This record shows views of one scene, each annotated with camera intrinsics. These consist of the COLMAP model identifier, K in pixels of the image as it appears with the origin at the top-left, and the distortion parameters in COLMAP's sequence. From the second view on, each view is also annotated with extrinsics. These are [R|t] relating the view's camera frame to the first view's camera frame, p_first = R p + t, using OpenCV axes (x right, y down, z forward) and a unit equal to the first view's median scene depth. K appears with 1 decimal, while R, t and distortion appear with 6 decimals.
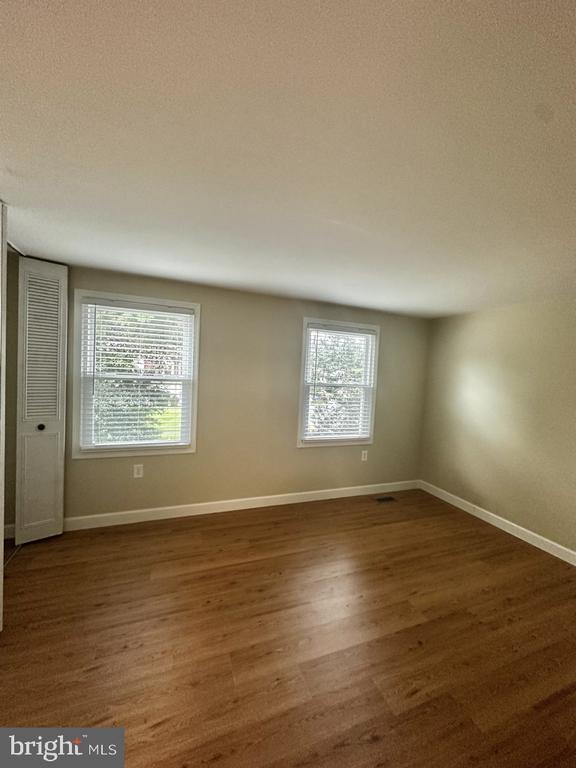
lens RADIAL K [[306.0, 0, 288.2], [0, 306.0, 386.9], [0, 0, 1]] dist [0.000357, -0.000425]
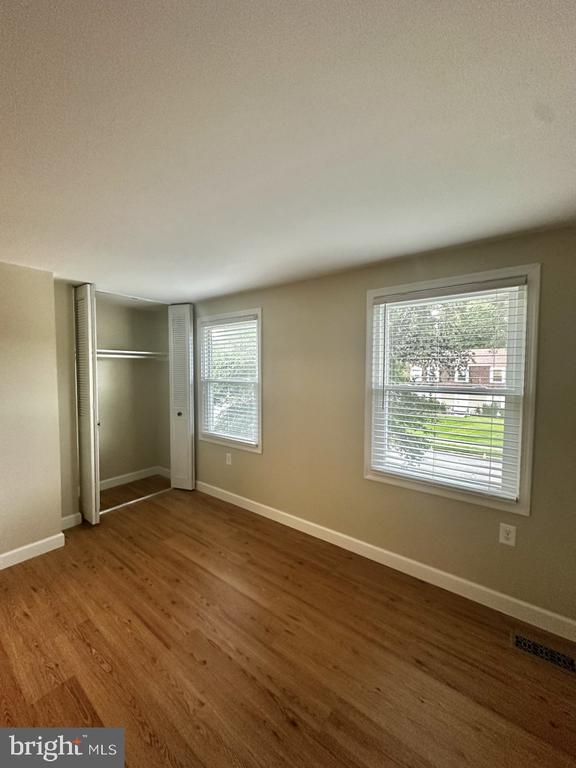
lens RADIAL K [[306.0, 0, 283.3], [0, 306.0, 384.7], [0, 0, 1]] dist [0.000357, -0.000425]
pose [[0.505101, -0.003031, -0.863055, 0.661933], [-0.021281, 0.999646, -0.015965, -0.000022], [0.862798, 0.026431, 0.504858, 0.585930]]
